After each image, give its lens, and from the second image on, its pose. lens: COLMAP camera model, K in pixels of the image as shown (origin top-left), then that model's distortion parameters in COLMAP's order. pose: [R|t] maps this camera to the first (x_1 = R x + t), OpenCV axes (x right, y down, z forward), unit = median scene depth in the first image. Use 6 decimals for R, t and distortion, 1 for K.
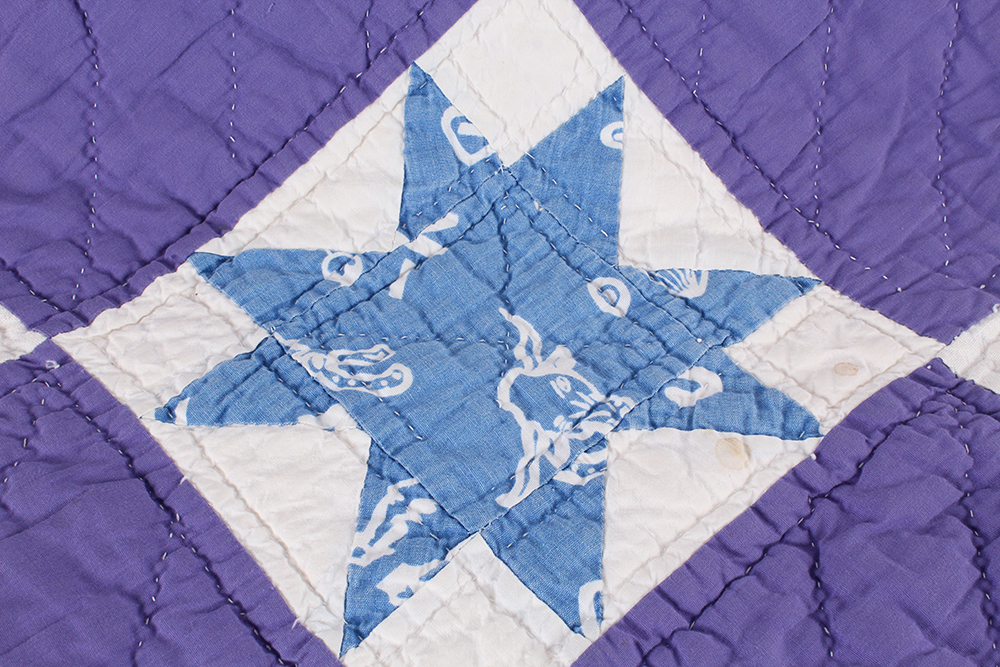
lens RADIAL K [[1299.8, 0, 500.0], [0, 1299.8, 333.5], [0, 0, 1]] dist [-0.040736, 0.018794]
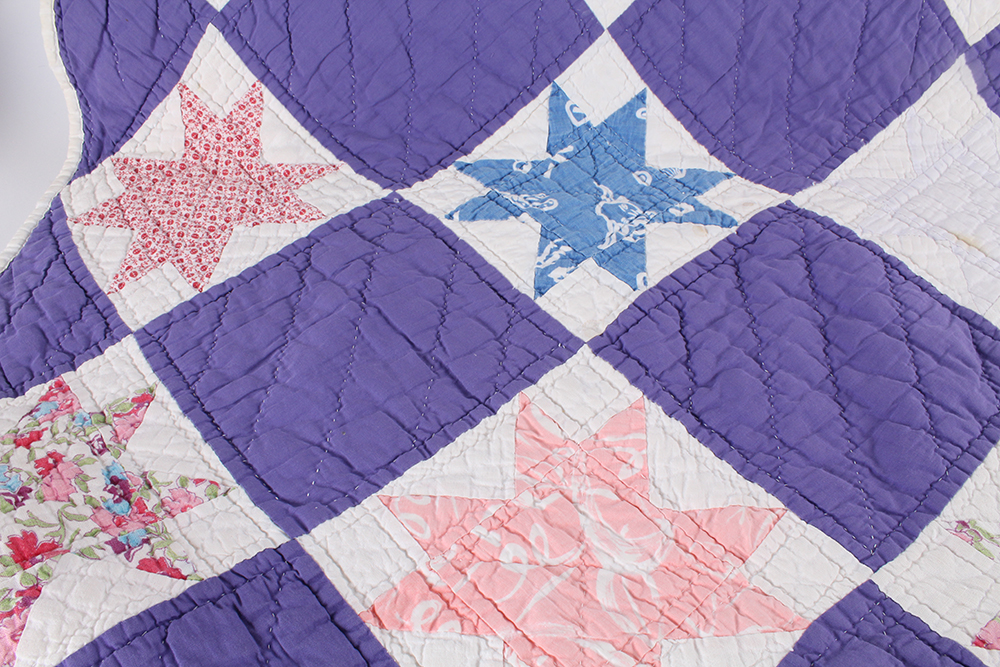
lens RADIAL K [[838.9, 0, 500.0], [0, 838.9, 333.5], [0, 0, 1]] dist [-0.130589, 0.101905]
pose [[0.999590, 0.008377, -0.027392, -0.120791], [-0.011164, 0.994596, -0.103215, 0.393630], [0.026379, 0.103478, 0.994282, -0.409204]]
